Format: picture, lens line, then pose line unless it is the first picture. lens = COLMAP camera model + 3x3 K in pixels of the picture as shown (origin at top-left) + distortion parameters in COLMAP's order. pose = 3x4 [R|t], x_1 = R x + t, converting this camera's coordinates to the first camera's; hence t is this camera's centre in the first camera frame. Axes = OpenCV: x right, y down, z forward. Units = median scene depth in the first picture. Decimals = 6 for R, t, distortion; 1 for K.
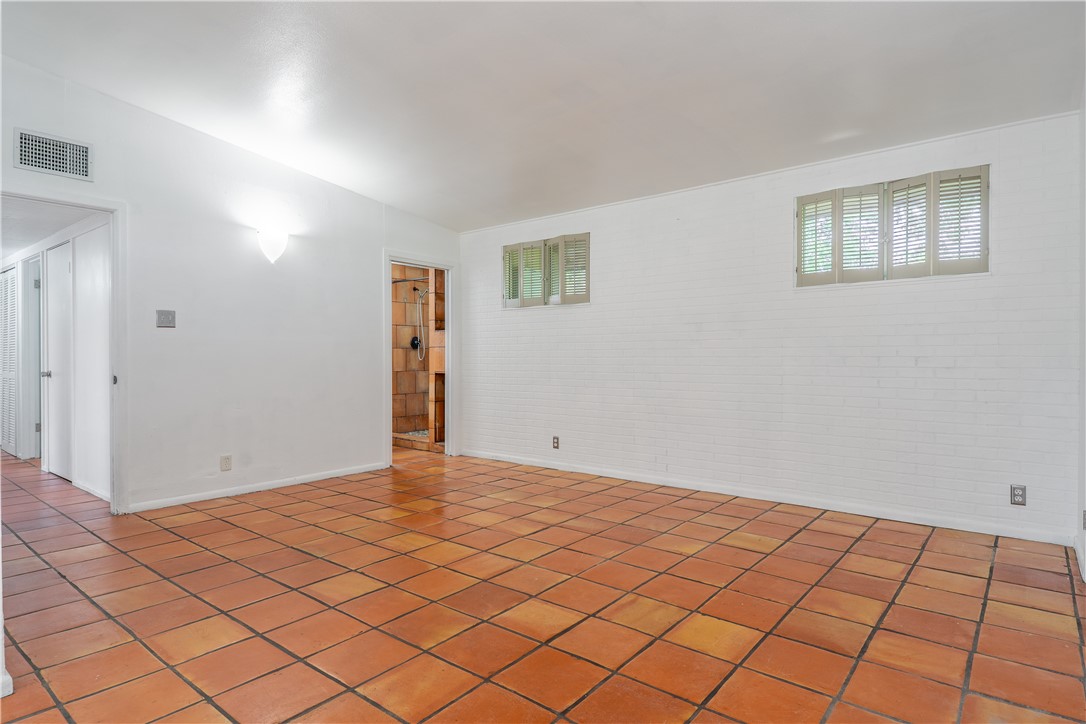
lens RADIAL K [[588.3, 0, 541.4], [0, 588.3, 361.4], [0, 0, 1]] dist [0.046054, -0.034935]
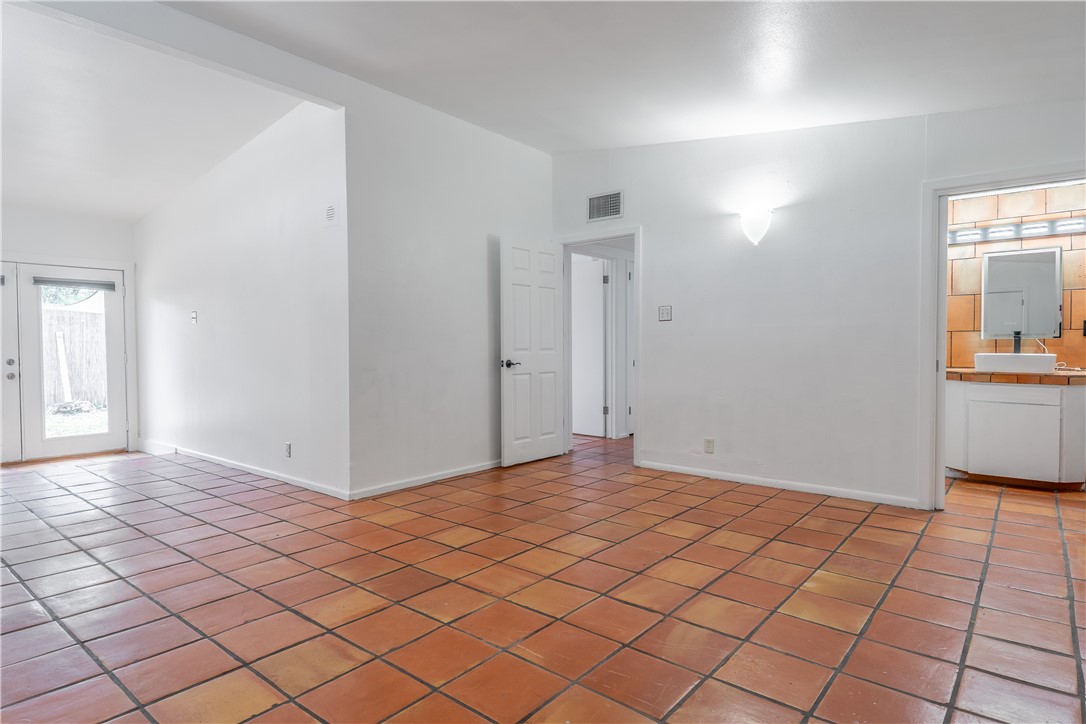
lens RADIAL K [[597.7, 0, 543.0], [0, 597.7, 362.0], [0, 0, 1]] dist [0.049177, -0.035497]
pose [[-0.011921, 0.027113, -0.999561, 0.530173], [-0.003533, 0.999625, 0.027157, -0.005817], [0.999923, 0.003855, -0.011821, 0.710224]]
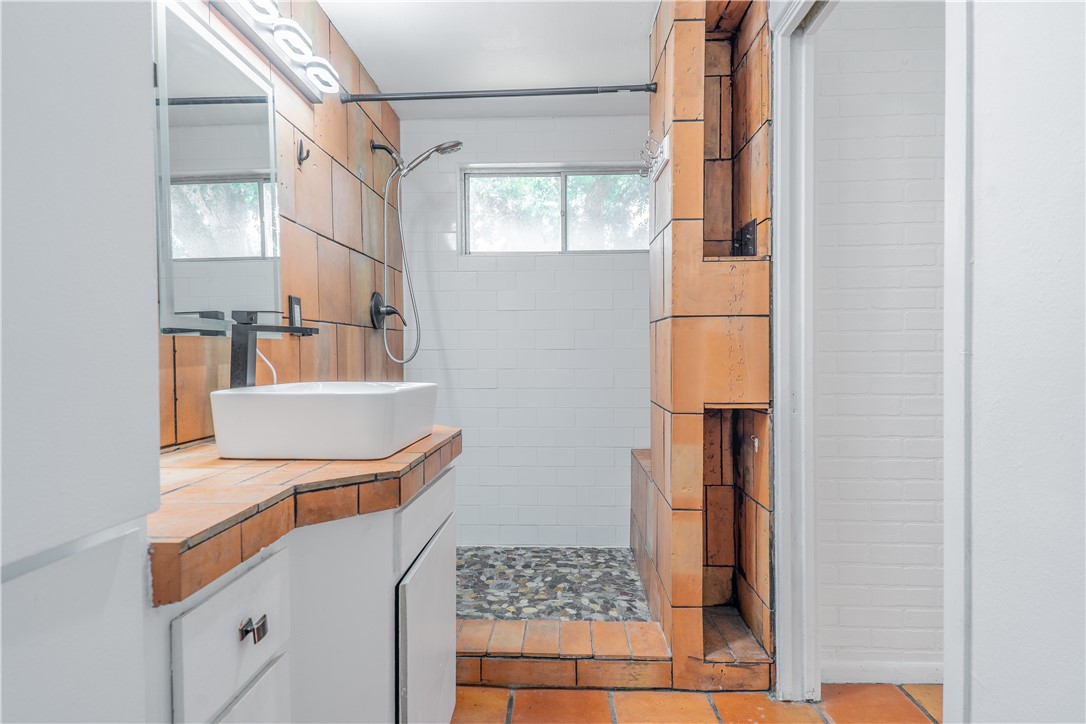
lens RADIAL K [[588.3, 0, 541.4], [0, 588.3, 361.4], [0, 0, 1]] dist [0.046054, -0.034935]
pose [[0.802013, -0.014472, 0.597131, -0.586430], [0.011886, 0.999895, 0.008269, -0.008752], [-0.597188, 0.000465, 0.802101, 1.173164]]
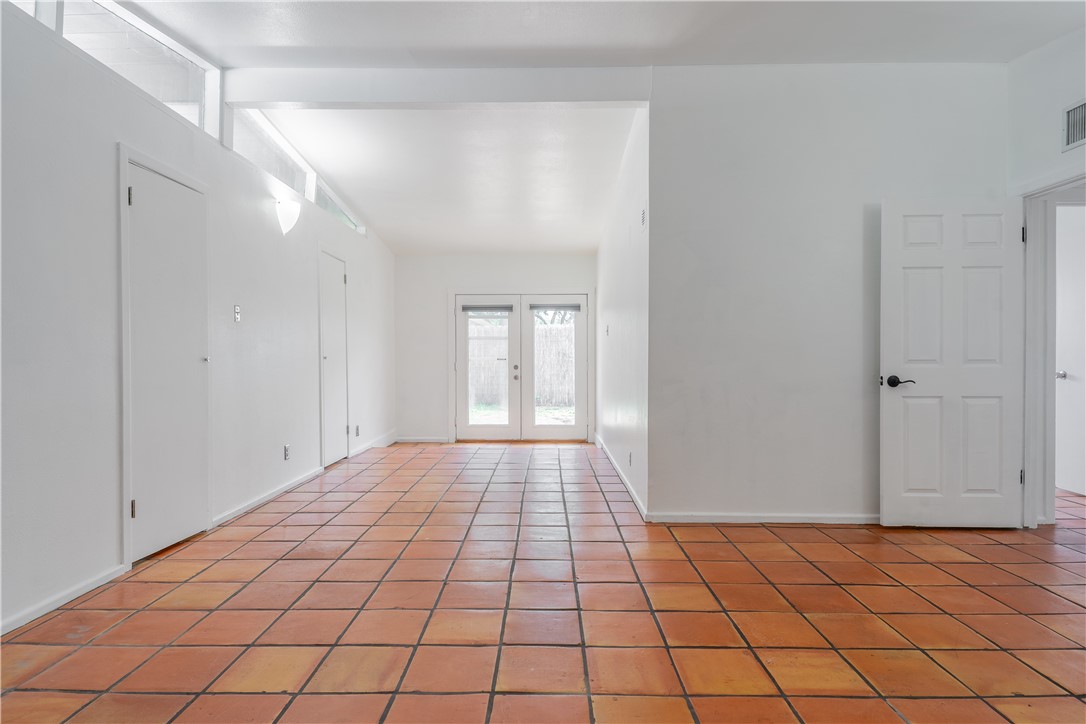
lens RADIAL K [[588.3, 0, 541.4], [0, 588.3, 361.4], [0, 0, 1]] dist [0.046054, -0.034935]
pose [[-0.782822, 0.004902, -0.622227, 0.261825], [-0.004215, 0.999904, 0.013181, -0.006402], [0.622232, 0.012941, -0.782726, 0.962125]]
